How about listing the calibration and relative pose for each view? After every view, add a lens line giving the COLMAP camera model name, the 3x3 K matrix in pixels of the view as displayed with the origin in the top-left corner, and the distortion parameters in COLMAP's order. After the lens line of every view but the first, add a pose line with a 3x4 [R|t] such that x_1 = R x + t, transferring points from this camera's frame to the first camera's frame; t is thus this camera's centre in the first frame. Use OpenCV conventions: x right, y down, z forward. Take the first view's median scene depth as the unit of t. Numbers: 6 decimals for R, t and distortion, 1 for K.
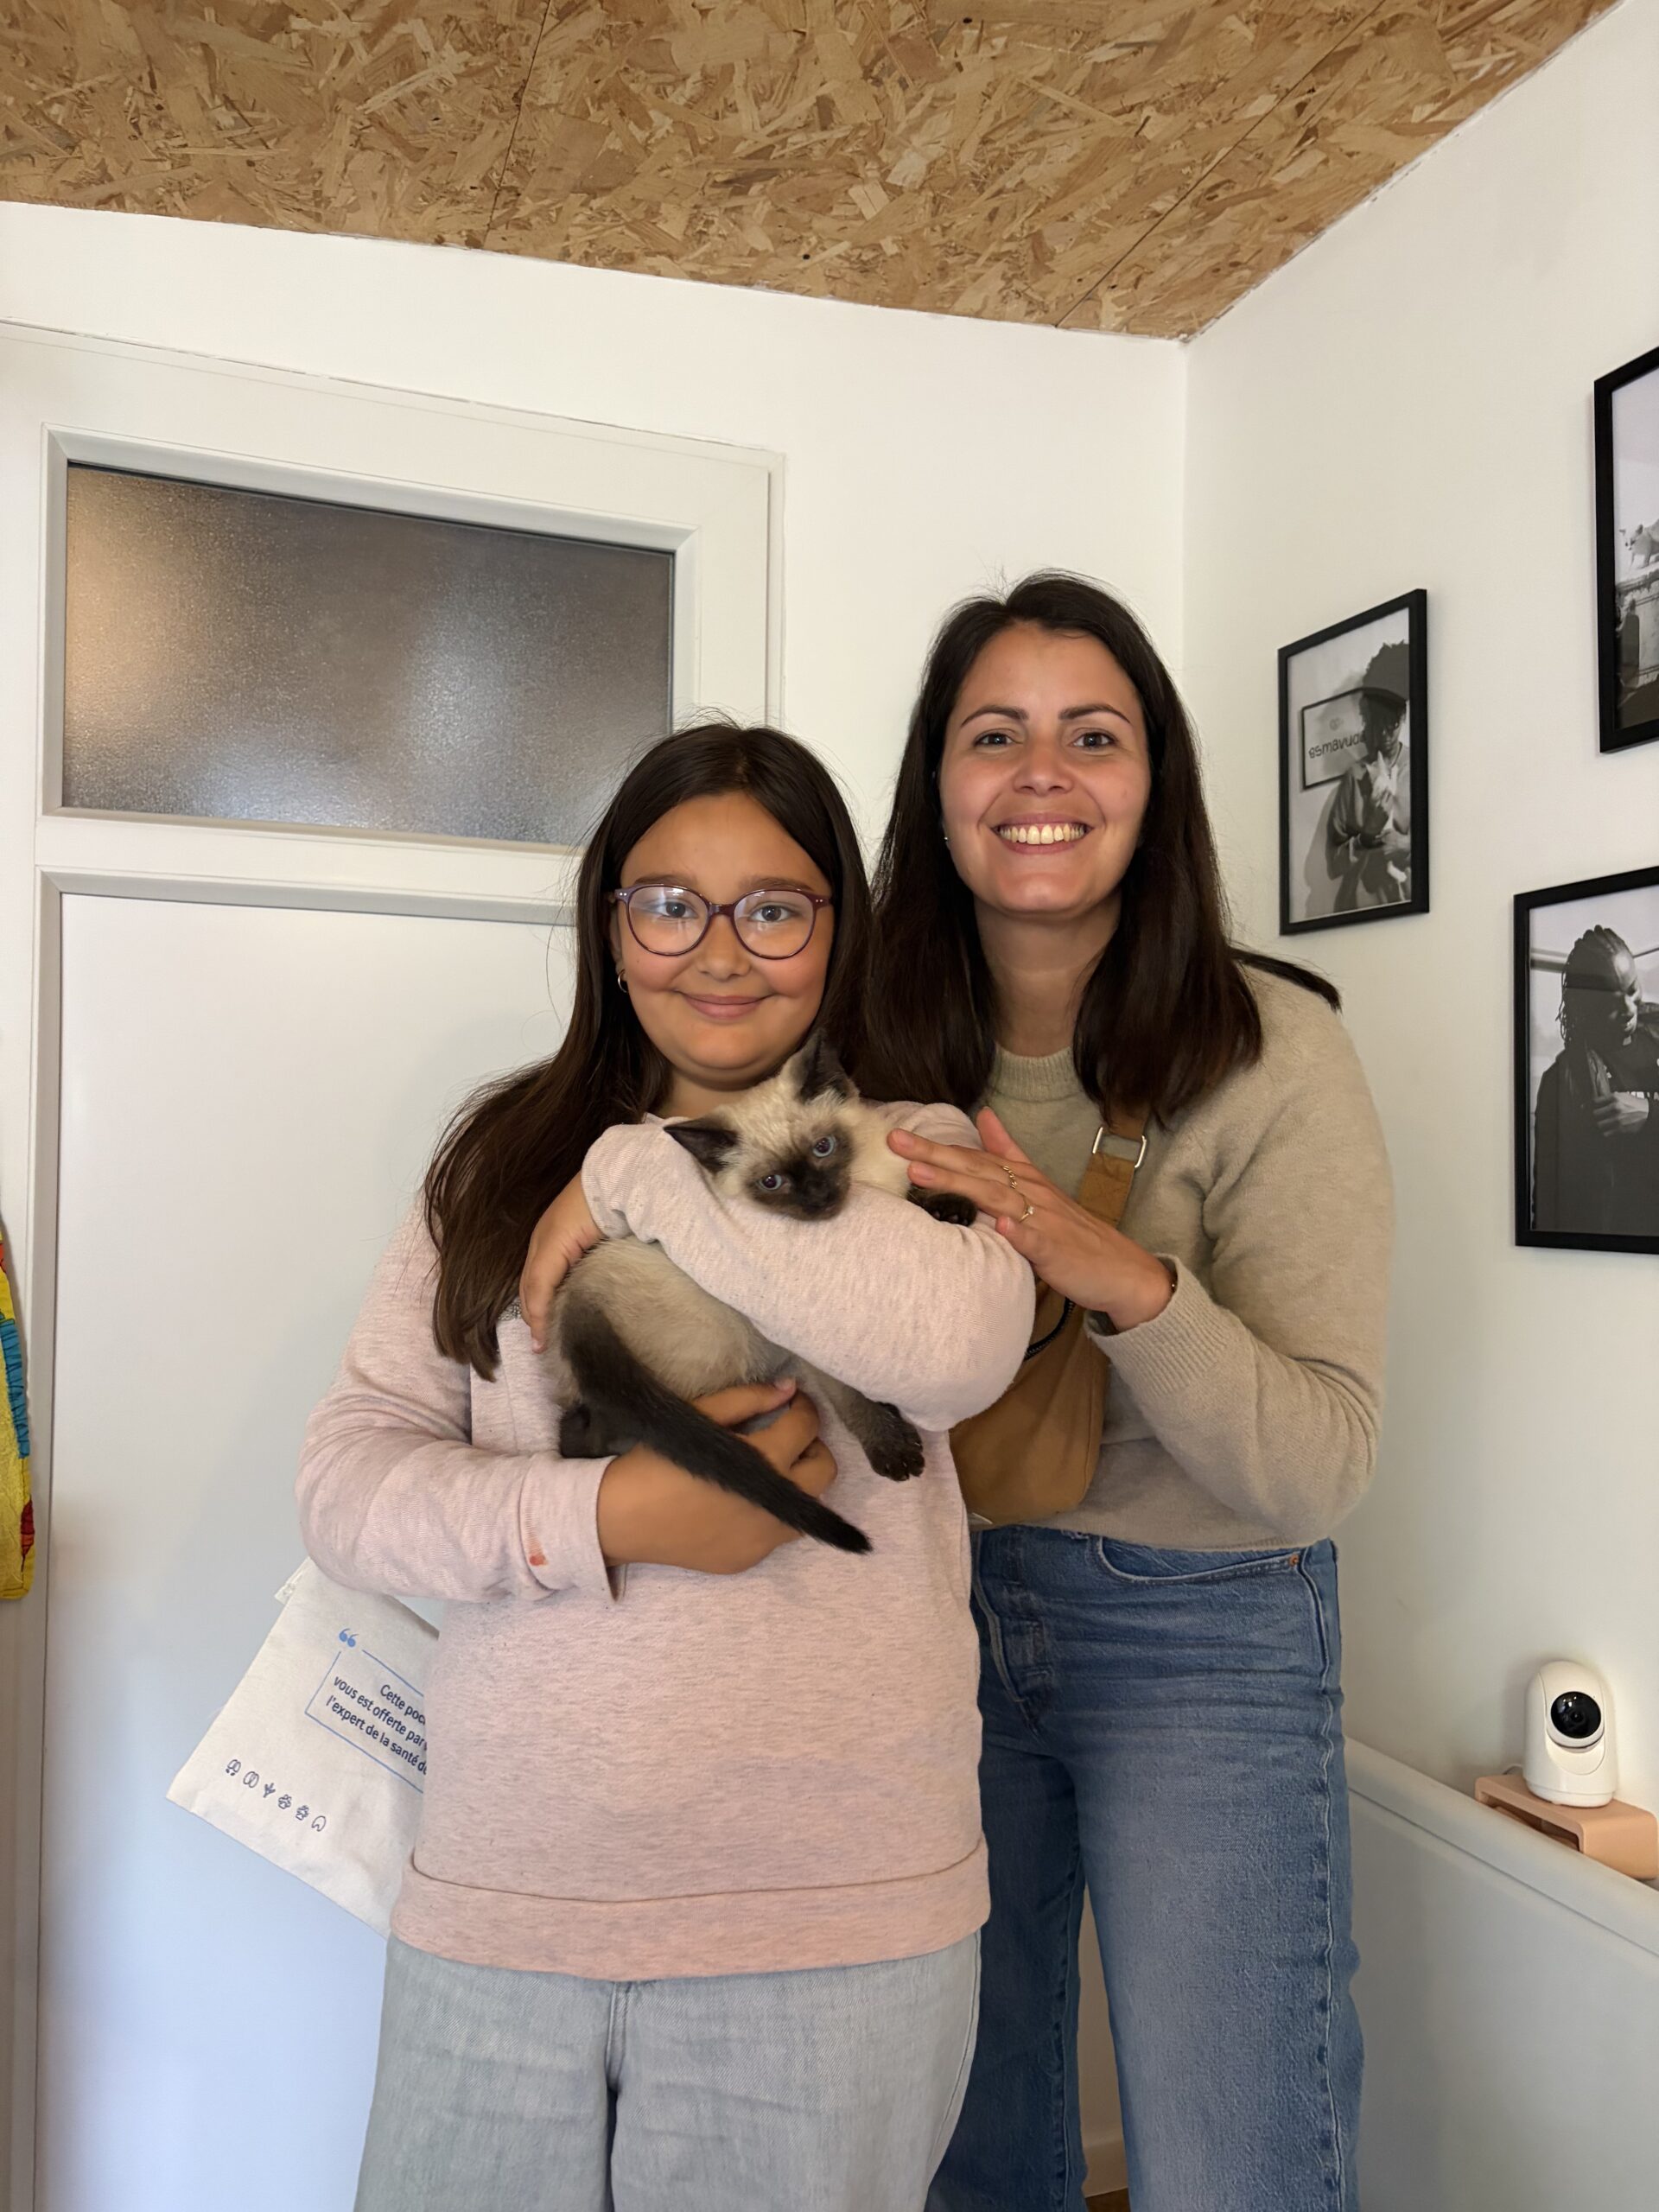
lens RADIAL K [[1719.1, 0, 823.5], [0, 1719.1, 1118.3], [0, 0, 1]] dist [0.064469, -0.076955]
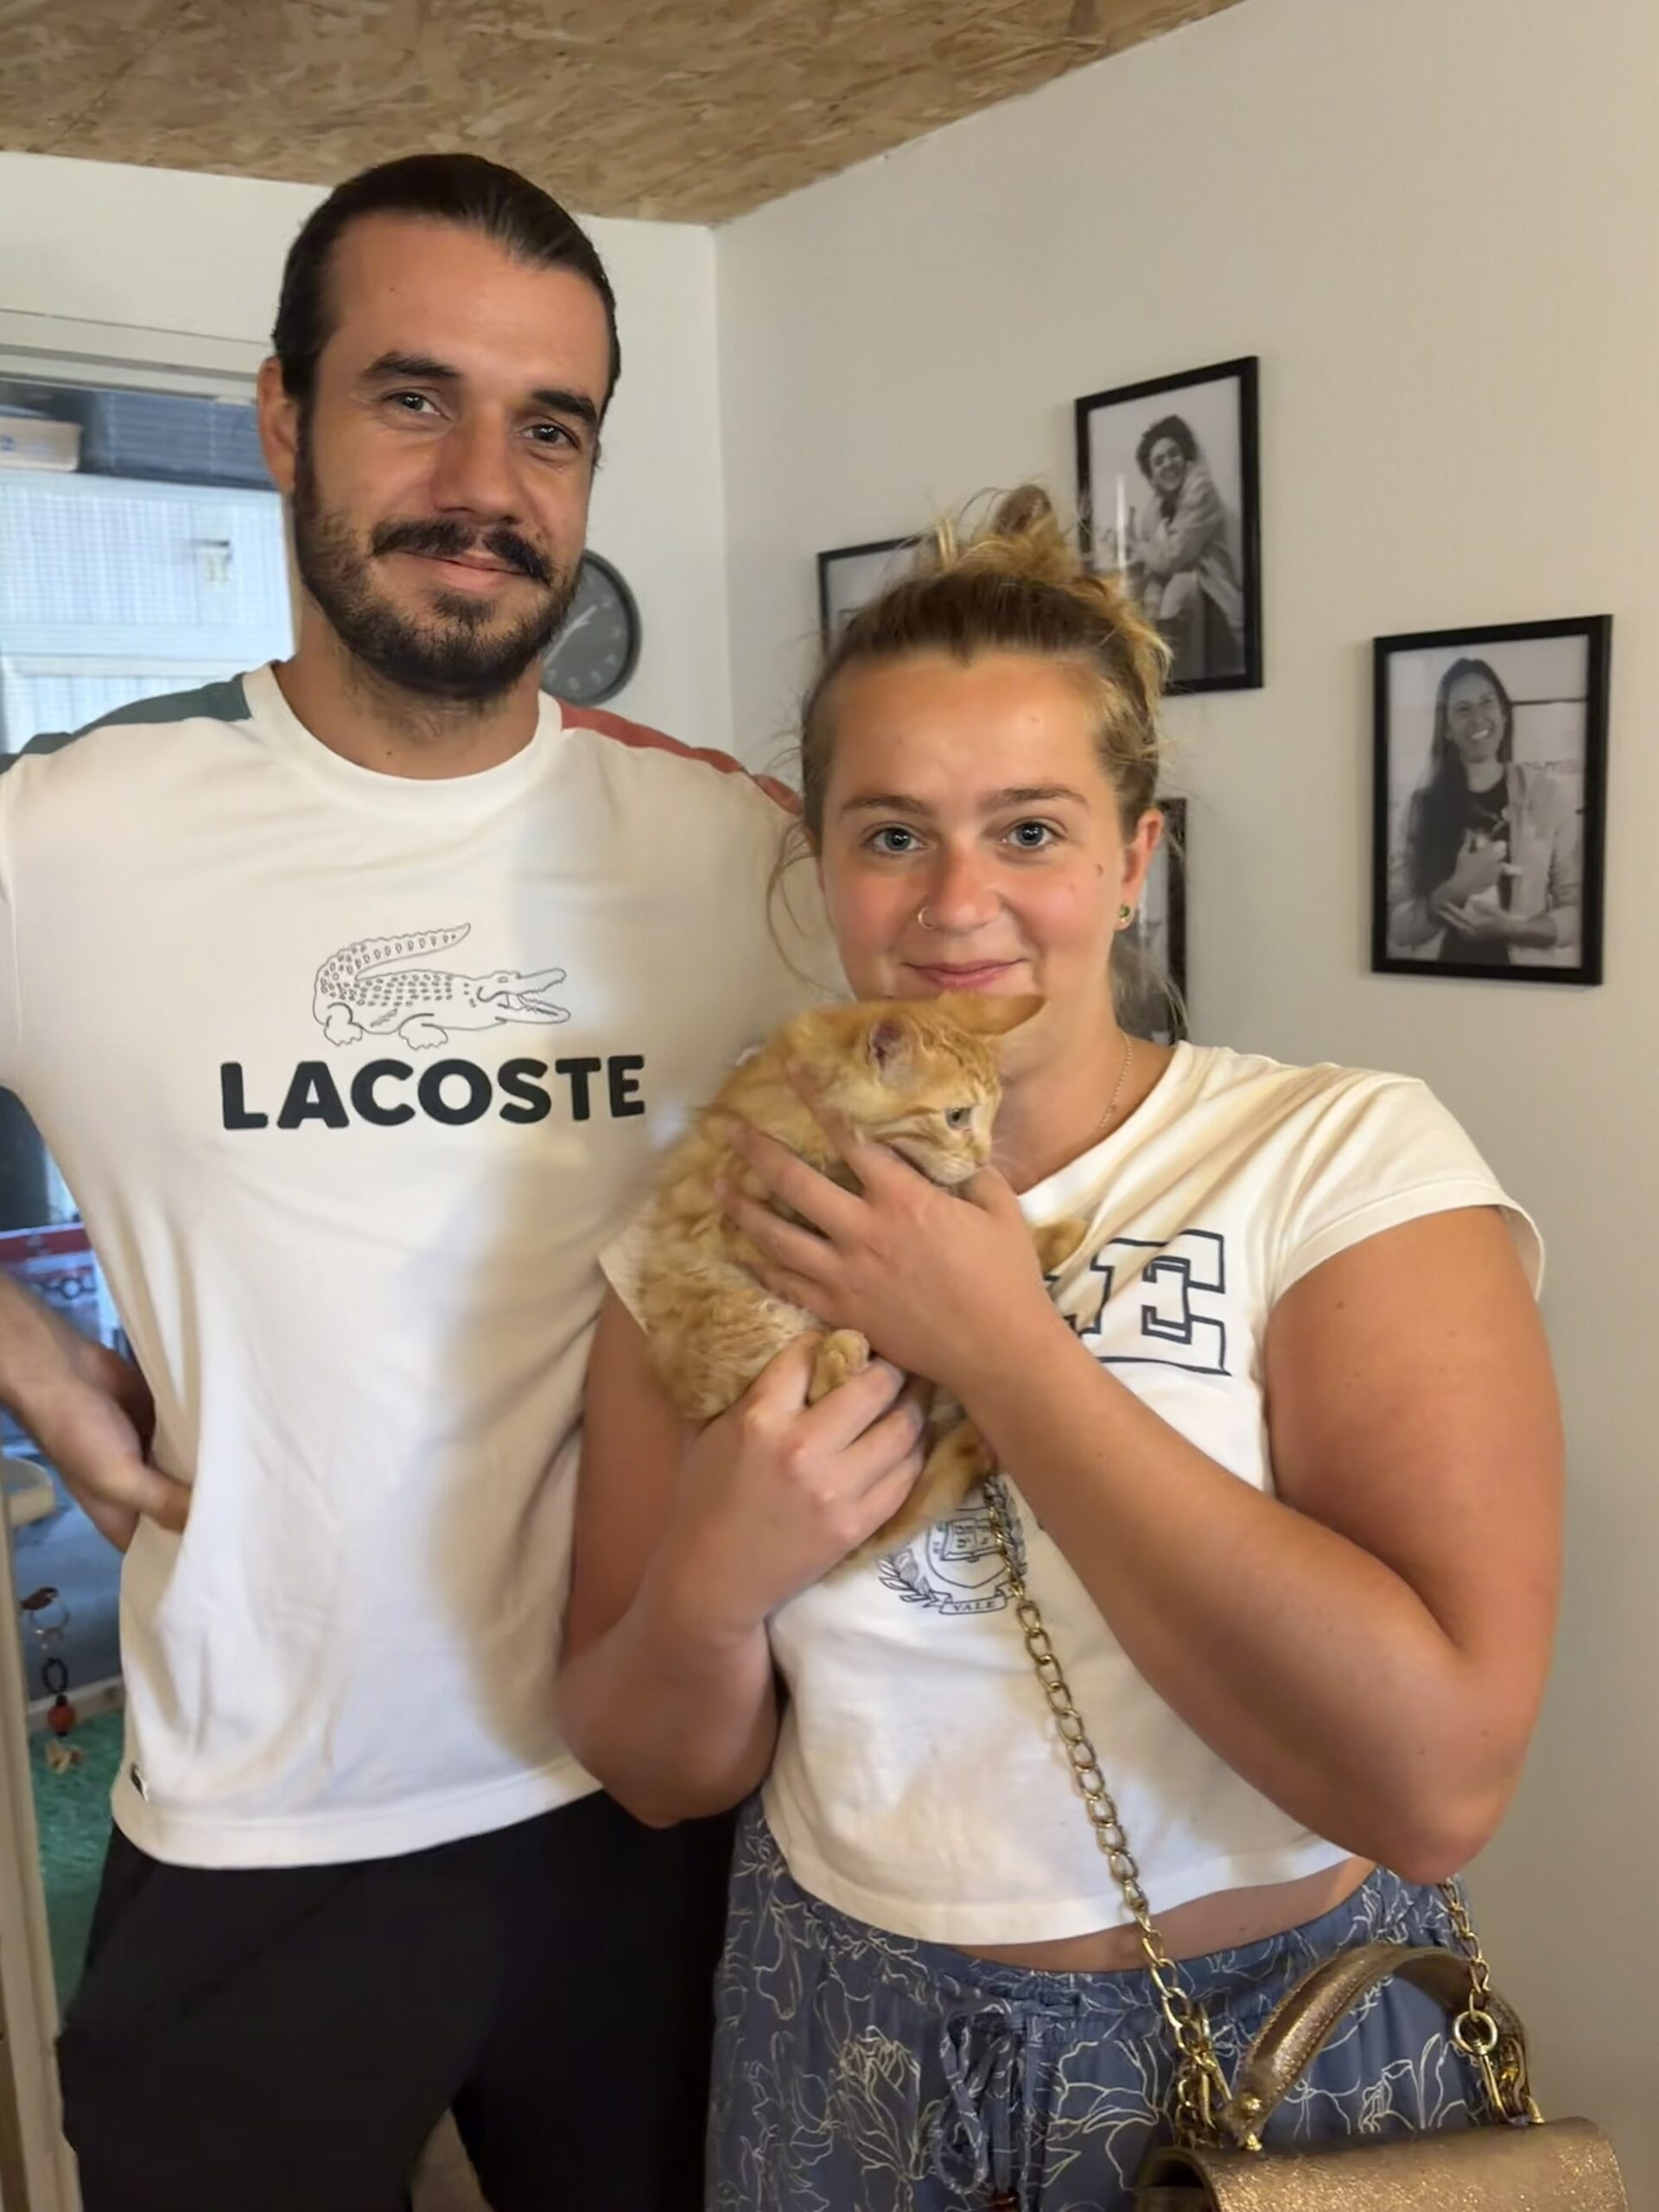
lens RADIAL K [[1891.3, 0, 839.8], [0, 1891.3, 1103.7], [0, 0, 1]] dist [-0.010048, 0.053881]
pose [[0.947949, -0.090827, 0.305192, -0.150185], [0.034648, 0.982187, 0.184686, -0.156995], [-0.316530, -0.164499, 0.934210, -0.250484]]
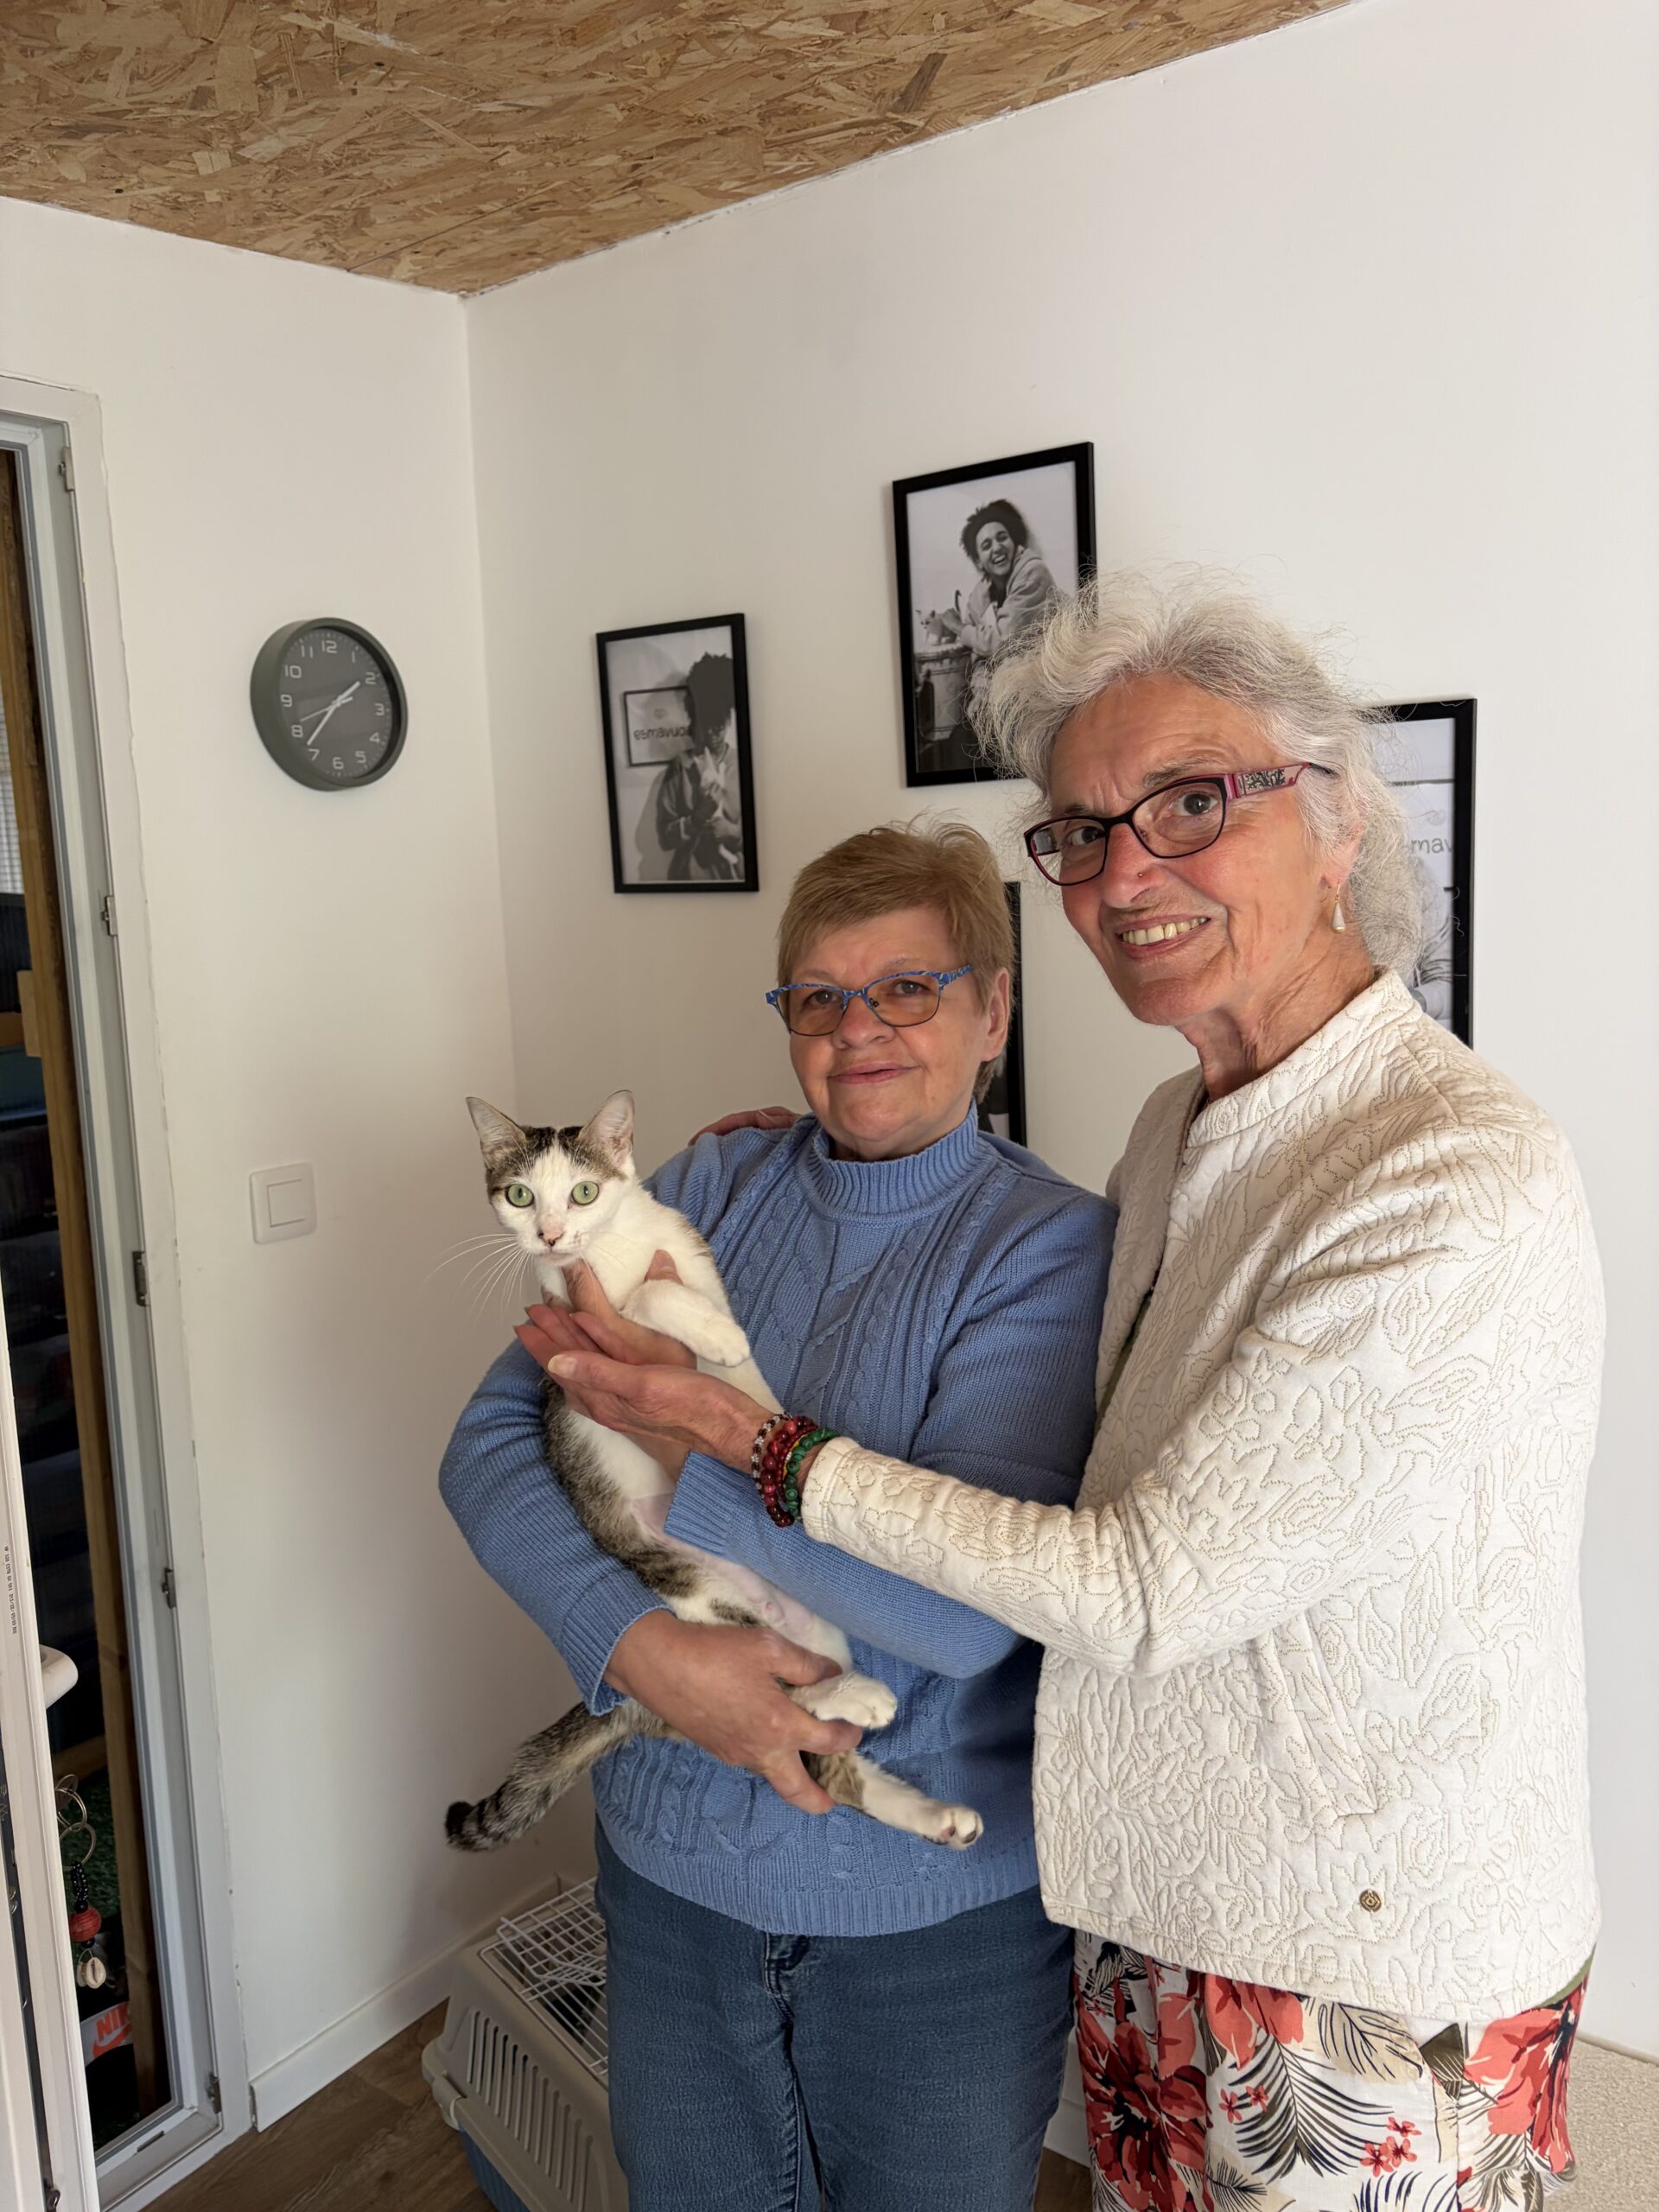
lens RADIAL K [[1699.2, 0, 848.1], [0, 1699.2, 1108.3], [0, 0, 1]] dist [0.062169, -0.090155]
pose [[0.842867, -0.109562, 0.526851, -0.233260], [0.031248, 0.987367, 0.155337, -0.147916], [-0.537214, -0.114465, 0.835643, -0.041279]]
